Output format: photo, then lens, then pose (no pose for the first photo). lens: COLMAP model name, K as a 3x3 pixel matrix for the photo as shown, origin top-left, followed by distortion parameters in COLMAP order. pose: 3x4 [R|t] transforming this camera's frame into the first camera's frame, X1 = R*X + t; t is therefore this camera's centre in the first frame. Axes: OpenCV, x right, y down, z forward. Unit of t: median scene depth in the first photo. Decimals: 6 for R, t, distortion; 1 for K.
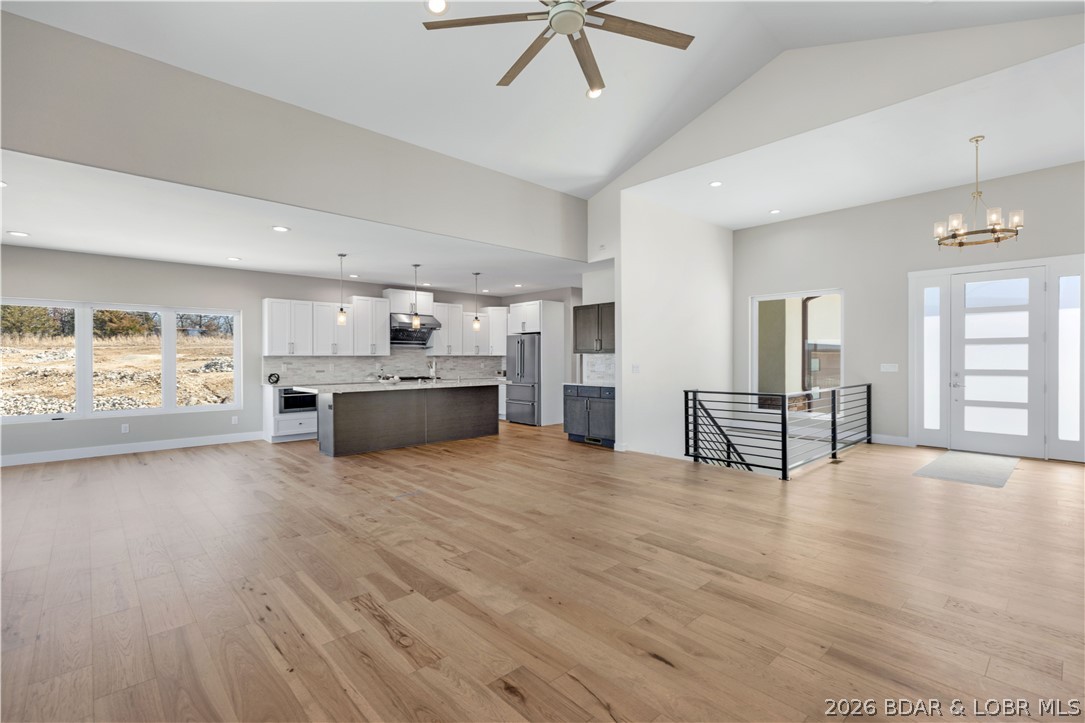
lens RADIAL K [[499.1, 0, 542.7], [0, 499.1, 360.3], [0, 0, 1]] dist [0.005515, 0.000309]
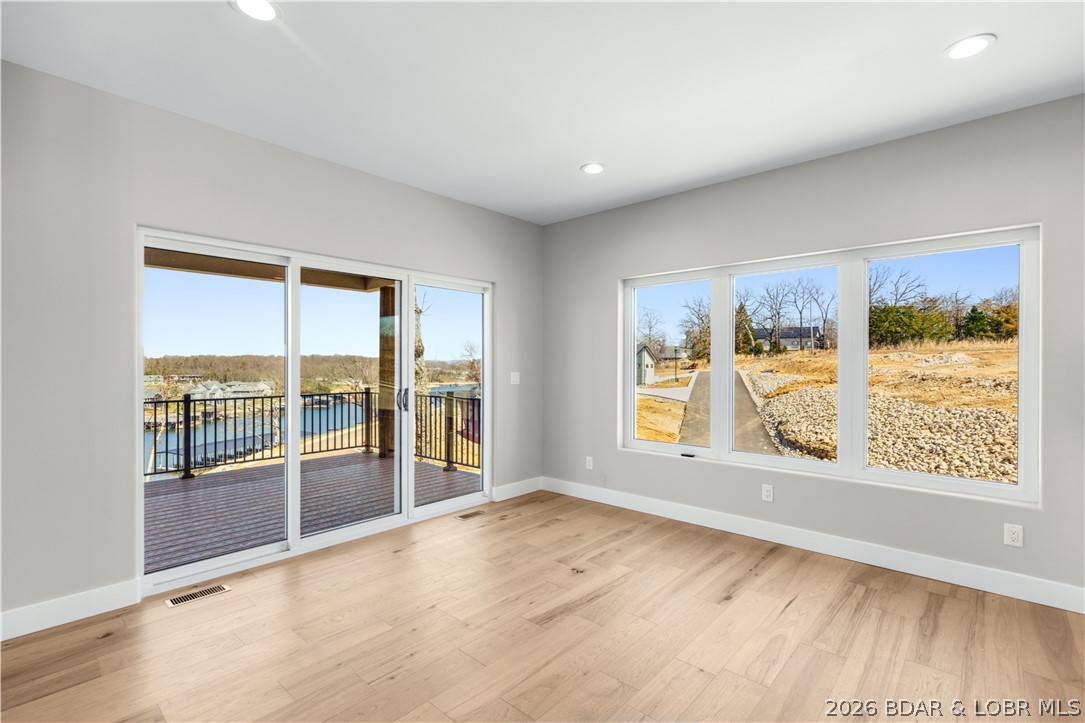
lens RADIAL K [[499.1, 0, 541.6], [0, 499.1, 363.2], [0, 0, 1]] dist [0.005515, 0.000309]
pose [[0.096428, 0.005719, -0.995324, -0.072496], [-0.008173, 0.999954, 0.004954, -0.001160], [0.995306, 0.007657, 0.096471, 0.158114]]
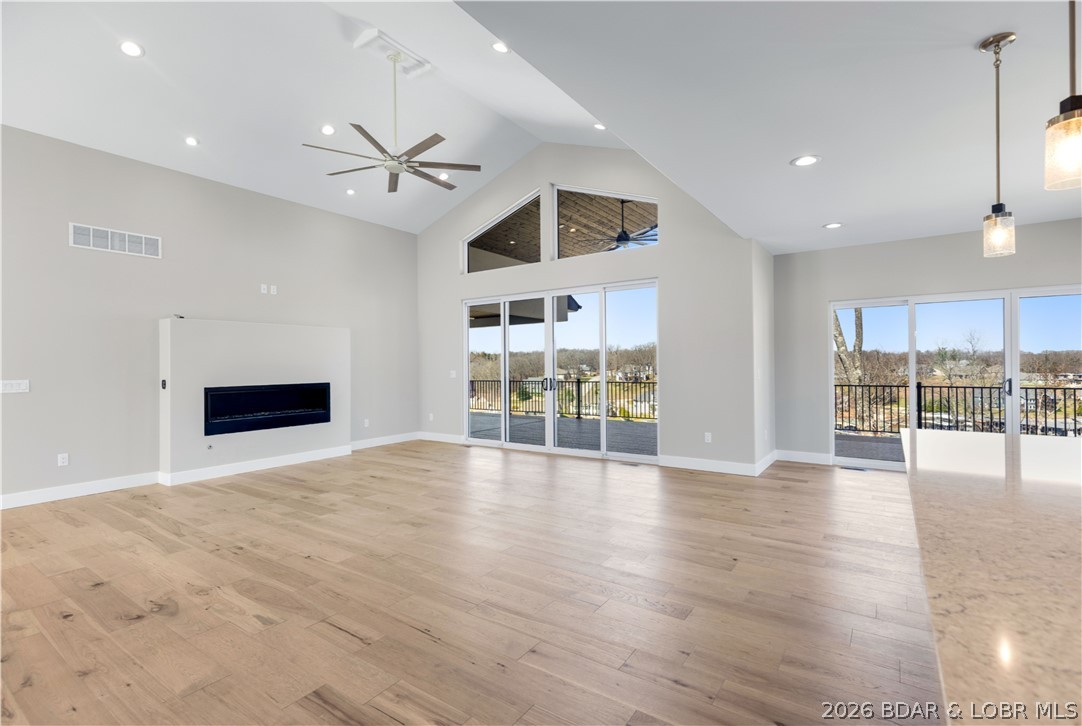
lens RADIAL K [[497.7, 0, 538.2], [0, 497.7, 366.0], [0, 0, 1]] dist [0.005515, 0.000309]
pose [[-0.976279, 0.015428, -0.215967, -0.005495], [0.013127, 0.999841, 0.012086, -0.002249], [0.216119, 0.008964, -0.976326, 0.273748]]
